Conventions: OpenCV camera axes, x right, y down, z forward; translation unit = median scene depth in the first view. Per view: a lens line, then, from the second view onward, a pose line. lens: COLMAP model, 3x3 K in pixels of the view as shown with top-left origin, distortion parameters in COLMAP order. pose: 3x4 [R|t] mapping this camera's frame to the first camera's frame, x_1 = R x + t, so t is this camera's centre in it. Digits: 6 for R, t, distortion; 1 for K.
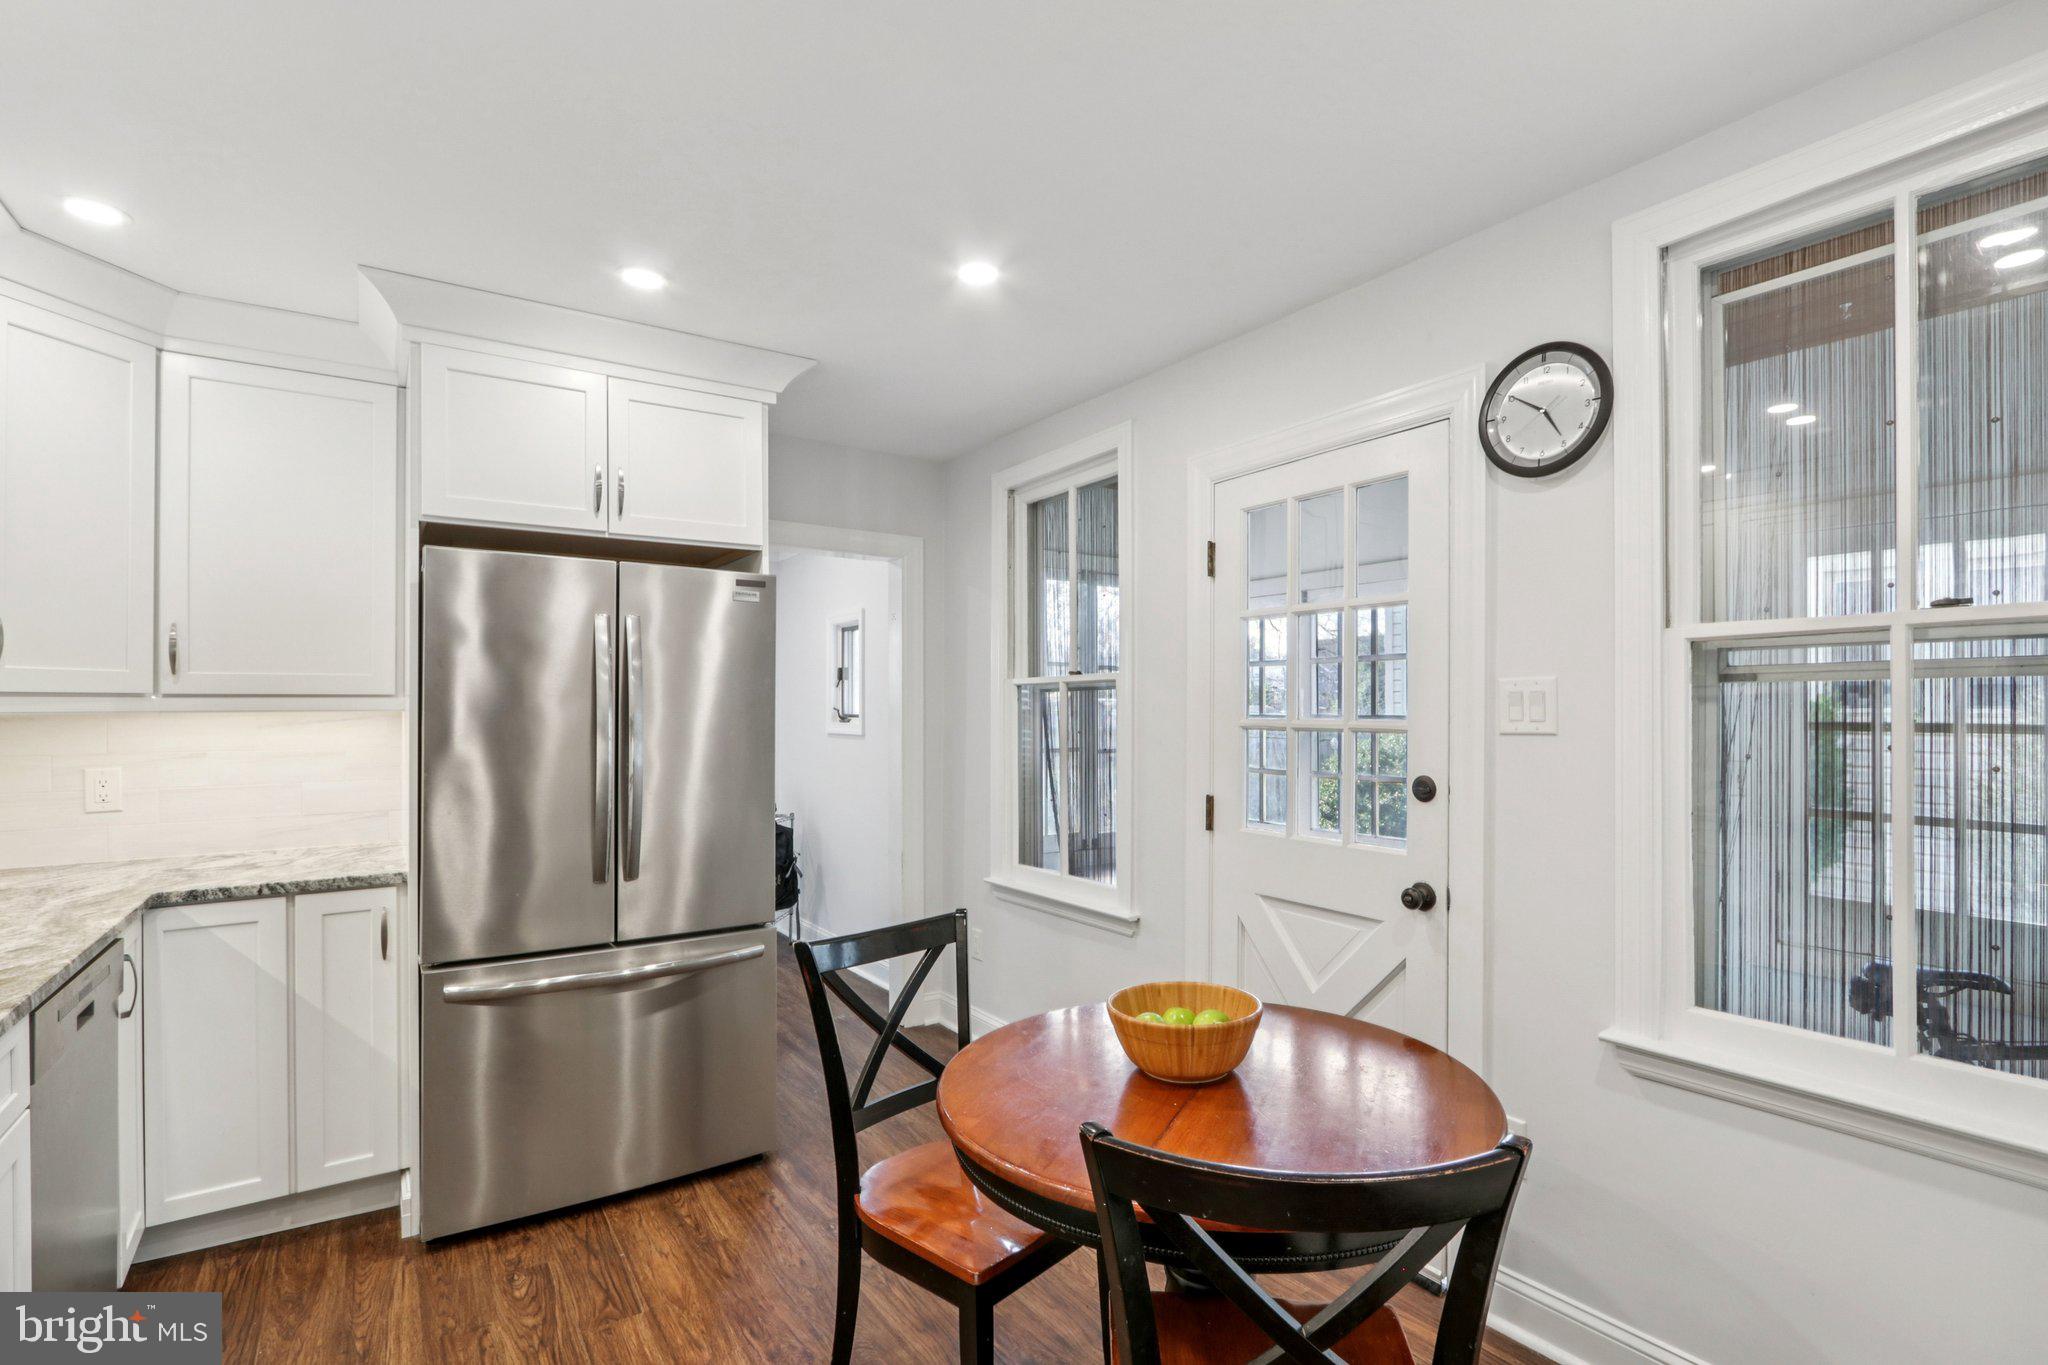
lens RADIAL K [[958.2, 0, 1022.6], [0, 958.2, 693.5], [0, 0, 1]] dist [-0.002723, -0.000464]
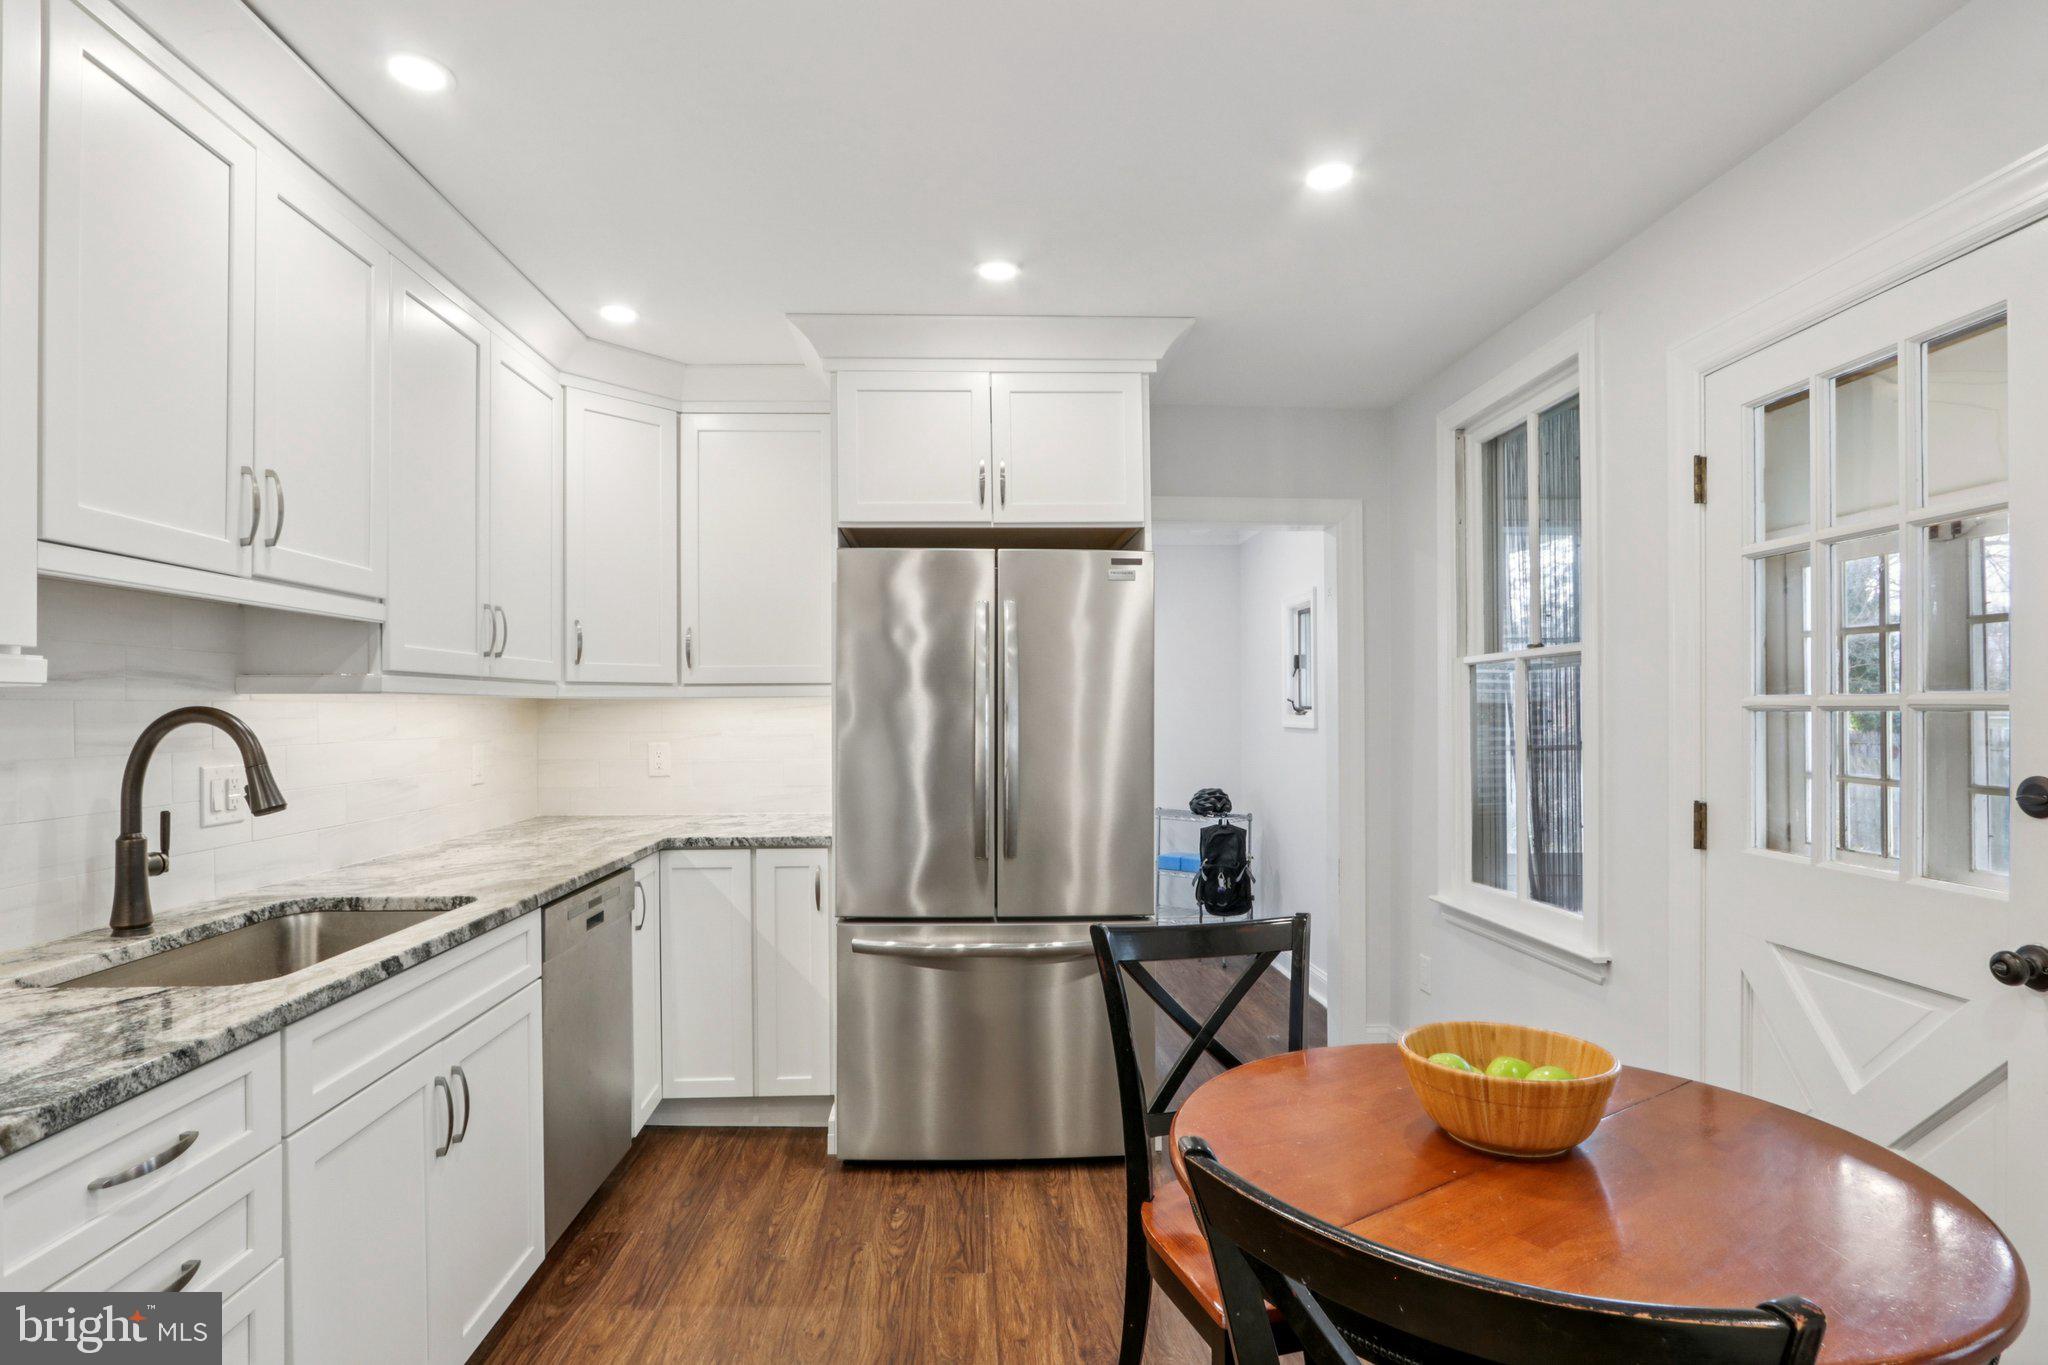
lens RADIAL K [[1029.7, 0, 1016.1], [0, 1029.7, 697.7], [0, 0, 1]] dist [-0.005511, 0.001927]
pose [[0.852052, -0.010255, -0.523357, 0.191533], [0.010250, 0.999943, -0.002906, 0.027815], [0.523357, -0.002888, 0.852108, 0.067270]]
